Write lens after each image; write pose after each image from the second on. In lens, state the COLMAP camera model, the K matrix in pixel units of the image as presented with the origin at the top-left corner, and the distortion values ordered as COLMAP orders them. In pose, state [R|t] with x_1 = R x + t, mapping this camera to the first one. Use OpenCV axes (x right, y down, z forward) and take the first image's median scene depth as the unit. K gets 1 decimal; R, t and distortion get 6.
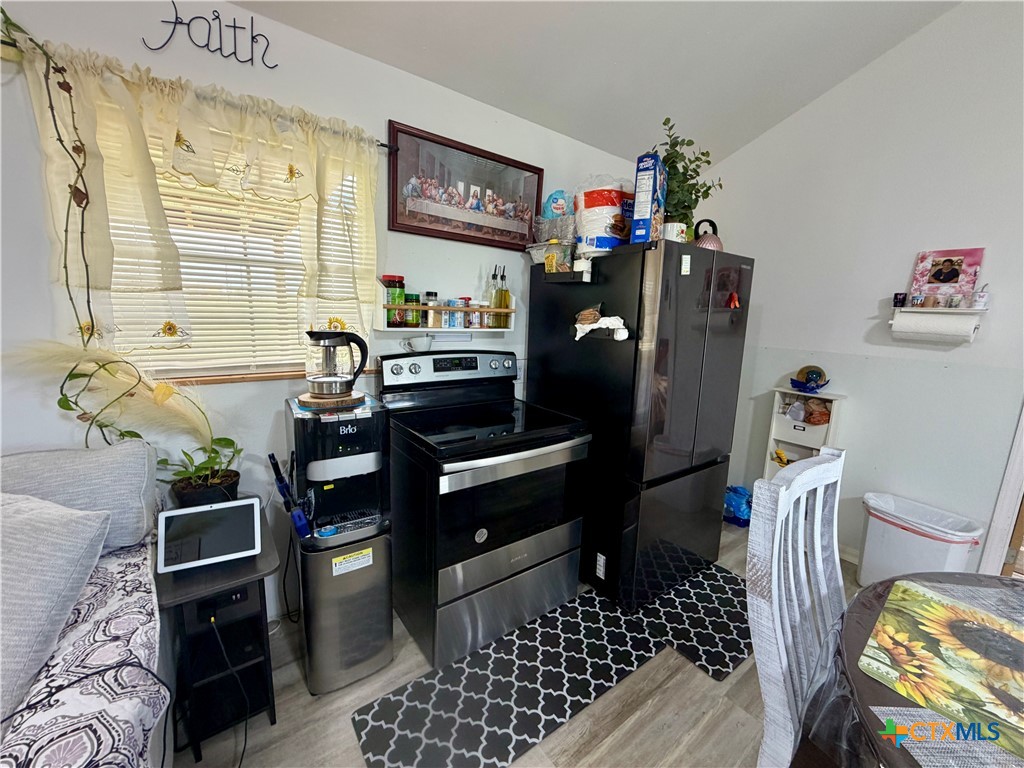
lens RADIAL K [[409.1, 0, 509.9], [0, 409.1, 383.9], [0, 0, 1]] dist [-0.001173, 0.000249]
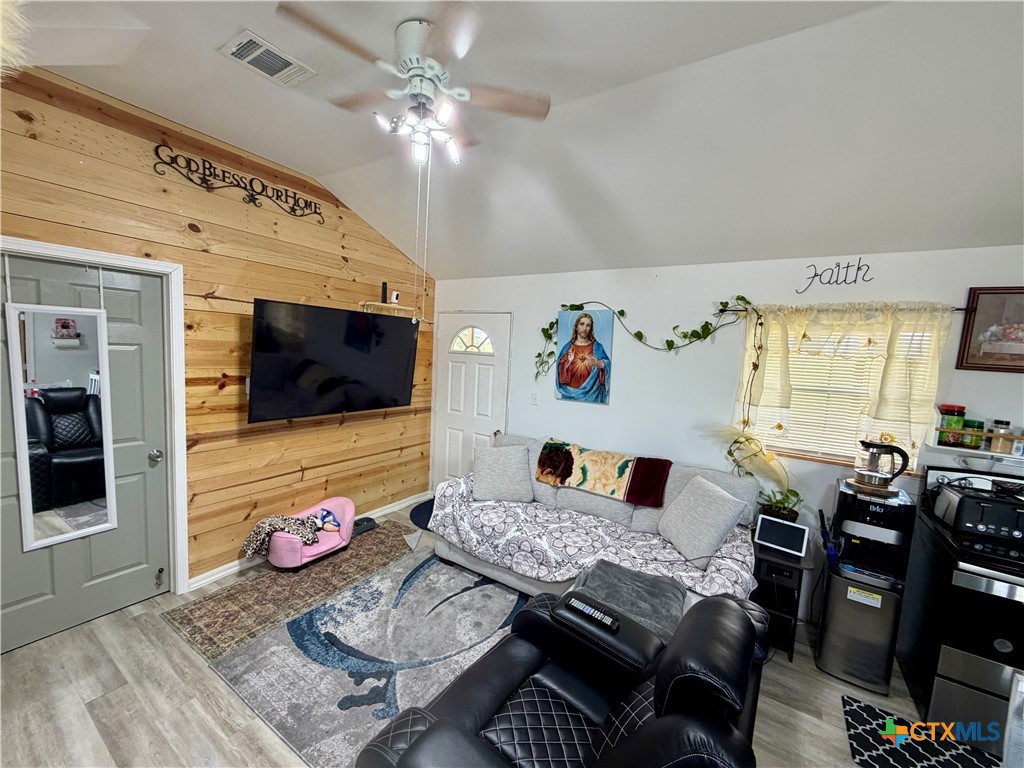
lens RADIAL K [[409.1, 0, 509.9], [0, 409.1, 385.0], [0, 0, 1]] dist [-0.001173, 0.000249]
pose [[0.347544, 0.068684, -0.935145, 0.440856], [-0.206632, 0.978406, -0.004932, -0.043548], [0.914613, 0.194945, 0.354232, -0.748252]]
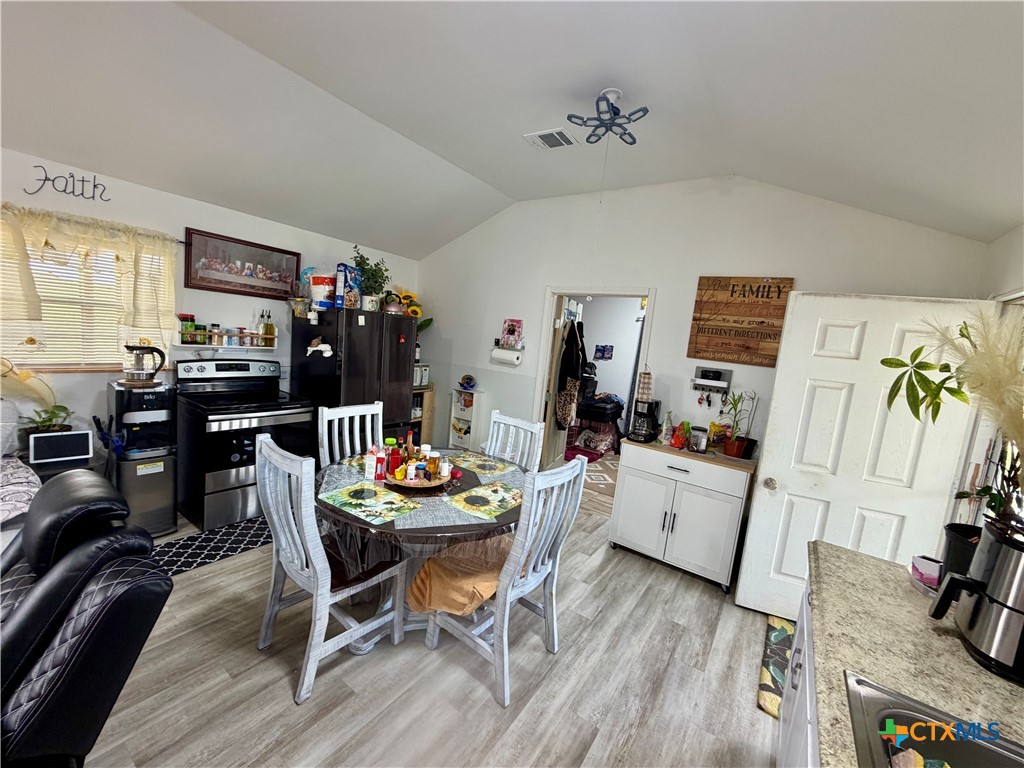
lens RADIAL K [[409.1, 0, 509.6], [0, 409.1, 384.4], [0, 0, 1]] dist [-0.001173, 0.000249]
pose [[0.947617, 0.016718, 0.318972, 0.495476], [-0.005039, 0.999287, -0.037407, 0.094391], [-0.319371, 0.033840, 0.947026, -1.137034]]
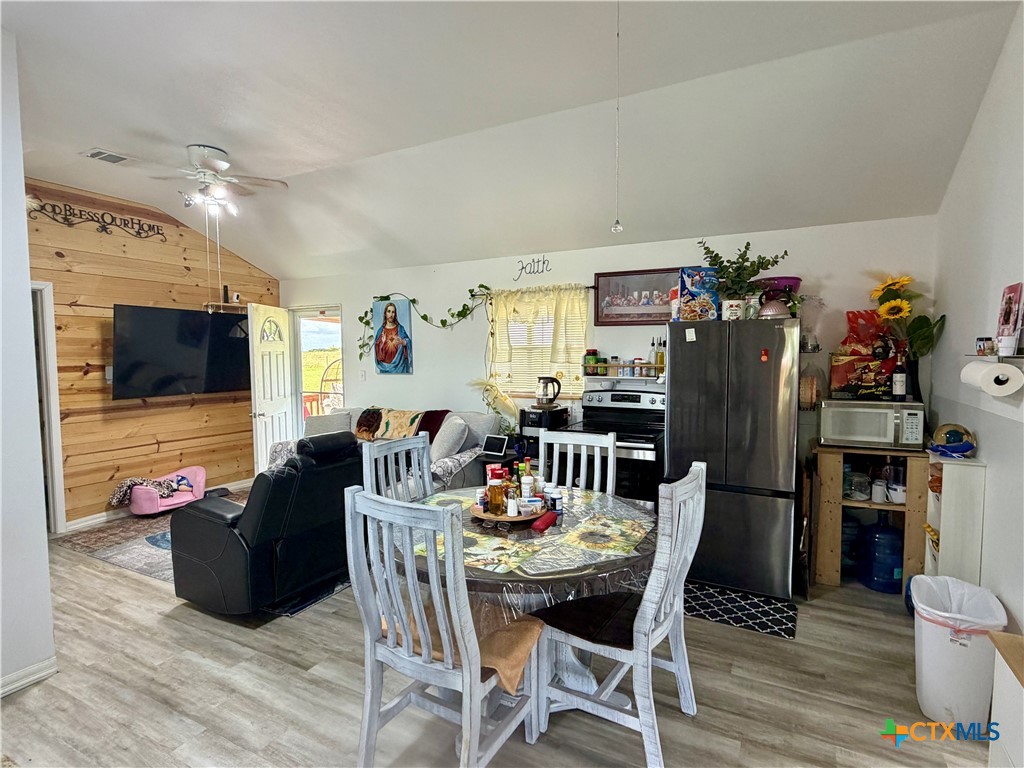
lens RADIAL K [[529.3, 0, 510.0], [0, 529.3, 383.5], [0, 0, 1]] dist [0.001683, -0.000289]
pose [[0.425518, 0.015002, -0.904826, 1.961971], [-0.139465, 0.989005, -0.049189, 0.076378], [0.894139, 0.147123, 0.422932, -0.403801]]
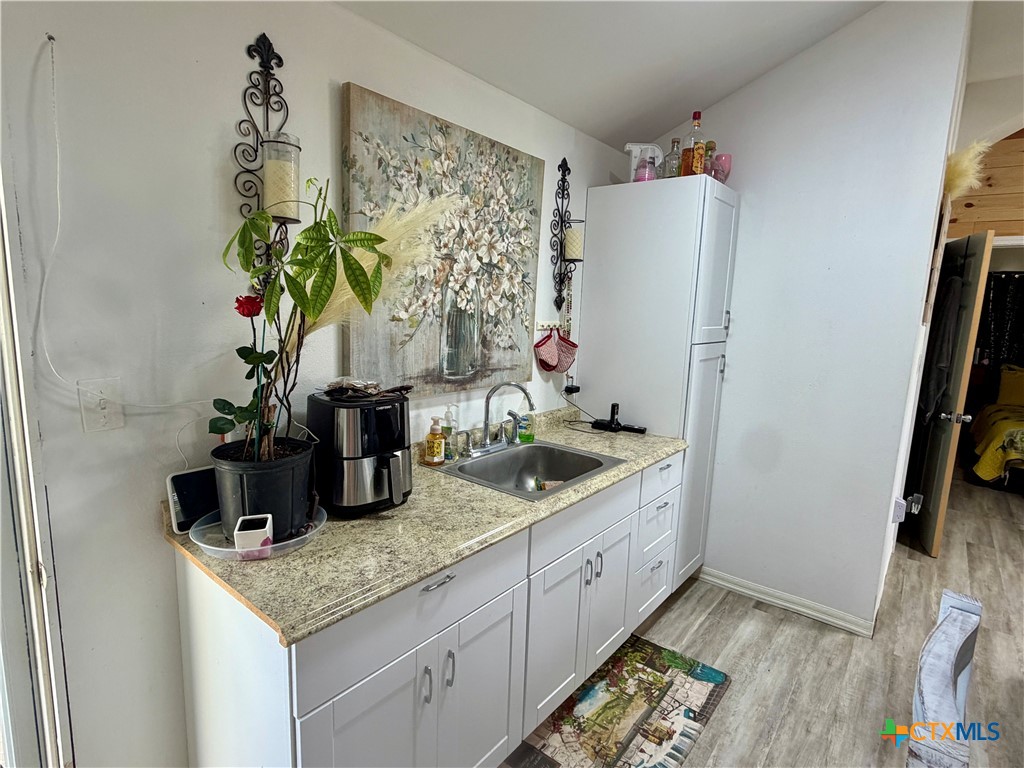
lens RADIAL K [[529.3, 0, 511.9], [0, 529.3, 385.4], [0, 0, 1]] dist [0.001683, -0.000289]
pose [[-0.966489, -0.032248, -0.254673, 1.449845], [-0.114601, 0.941933, 0.315640, -0.042877], [0.229706, 0.334249, -0.914064, 0.111348]]
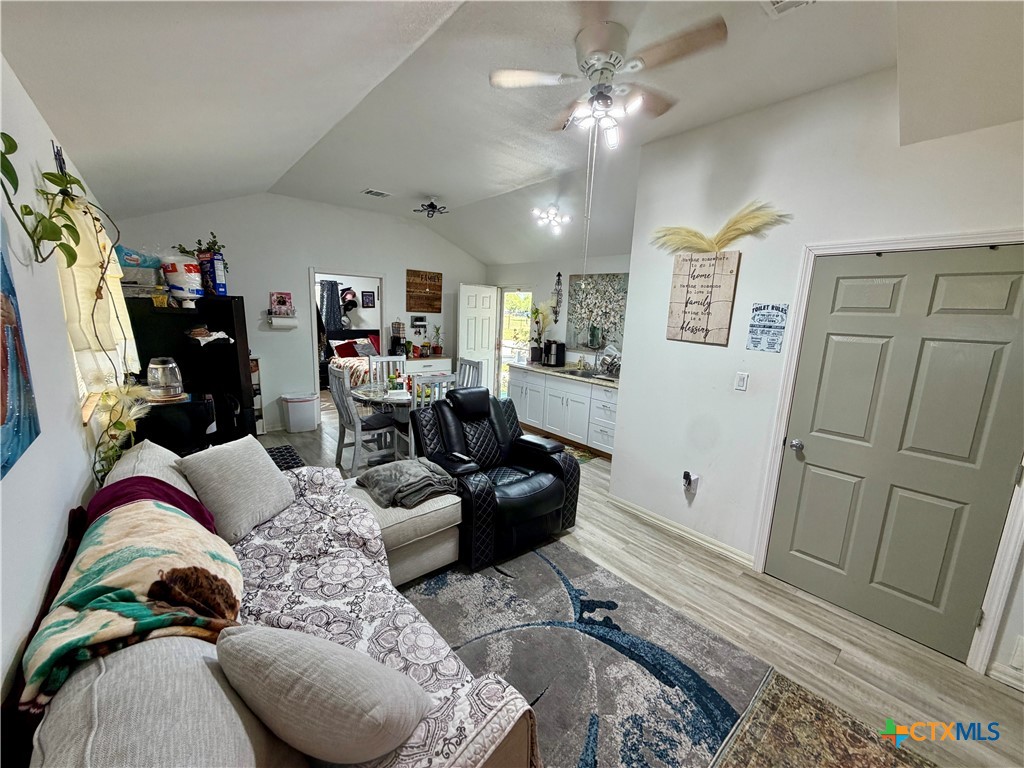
lens RADIAL K [[409.1, 0, 510.6], [0, 409.1, 383.4], [0, 0, 1]] dist [-0.001173, 0.000249]
pose [[-0.058589, -0.217334, 0.974337, -1.942928], [0.139362, 0.964676, 0.223559, -0.182634], [-0.988507, 0.148884, -0.026231, -0.316184]]
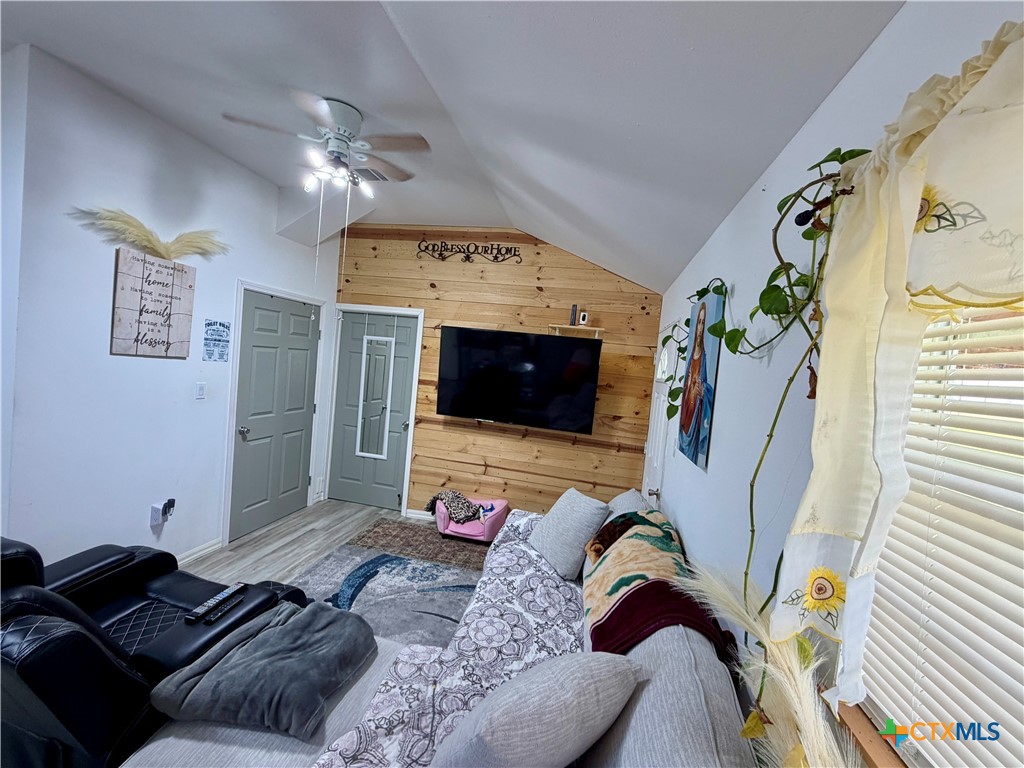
lens RADIAL K [[409.1, 0, 508.4], [0, 409.1, 384.9], [0, 0, 1]] dist [-0.001173, 0.000249]
pose [[-0.748304, -0.074098, -0.659204, -0.218111], [-0.237328, 0.957871, 0.161736, -0.316952], [0.619448, 0.277476, -0.734364, 0.831096]]
